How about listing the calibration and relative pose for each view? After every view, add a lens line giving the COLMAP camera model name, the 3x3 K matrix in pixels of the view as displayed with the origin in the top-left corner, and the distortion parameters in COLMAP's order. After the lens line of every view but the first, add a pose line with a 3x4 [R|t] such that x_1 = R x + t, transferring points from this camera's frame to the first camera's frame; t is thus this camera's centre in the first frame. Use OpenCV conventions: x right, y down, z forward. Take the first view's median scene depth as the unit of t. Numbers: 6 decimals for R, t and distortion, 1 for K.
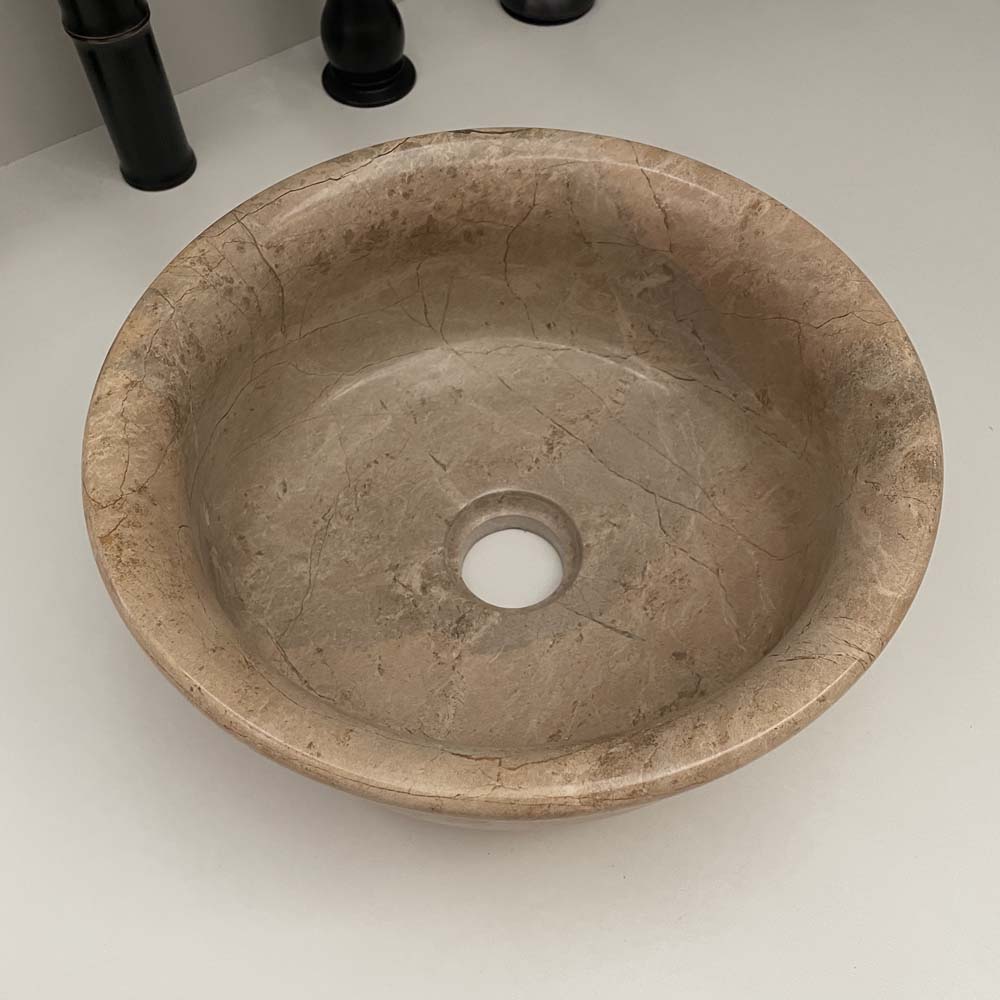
lens RADIAL K [[1023.3, 0, 515.5], [0, 1023.3, 512.0], [0, 0, 1]] dist [0.131186, -0.277914]
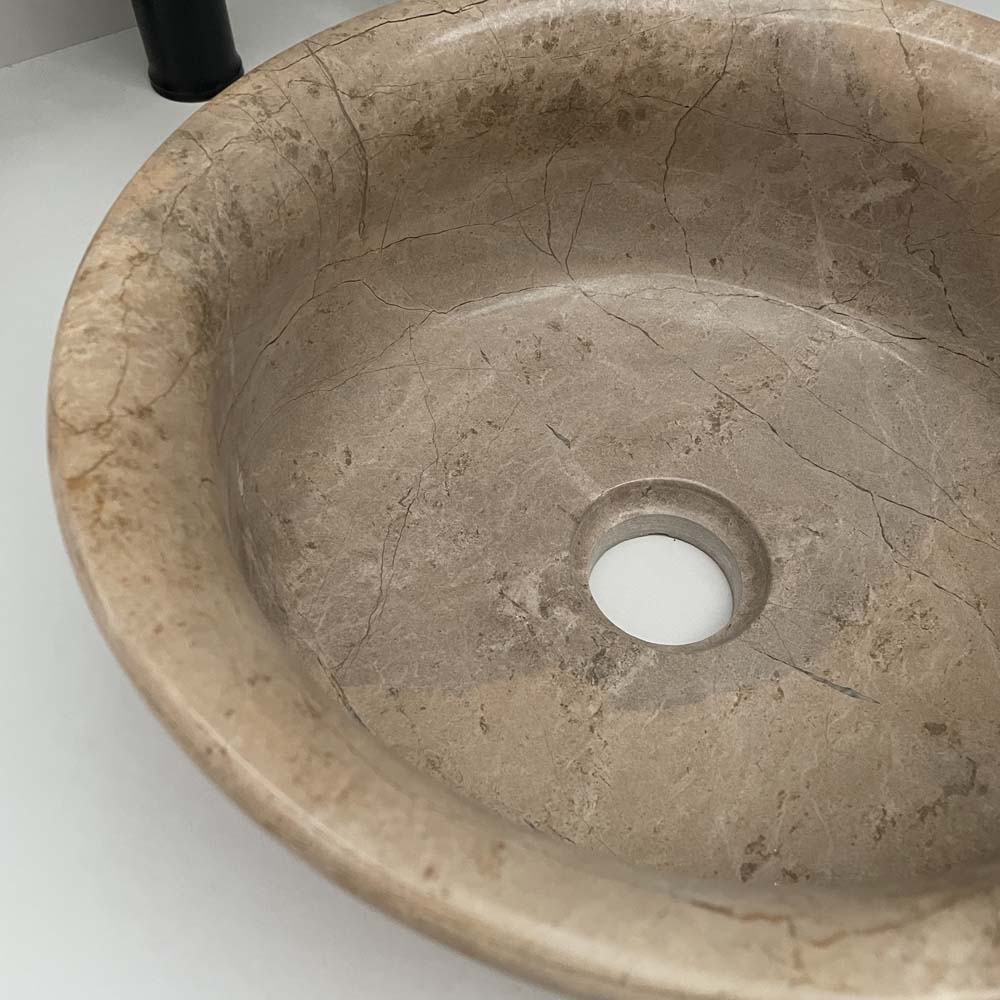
lens RADIAL K [[1023.3, 0, 515.5], [0, 1023.3, 512.0], [0, 0, 1]] dist [0.131186, -0.277914]
pose [[0.998815, 0.047708, -0.009579, -0.106300], [-0.048124, 0.997626, -0.049263, 0.045104], [0.007206, 0.049666, 0.998740, 0.313782]]
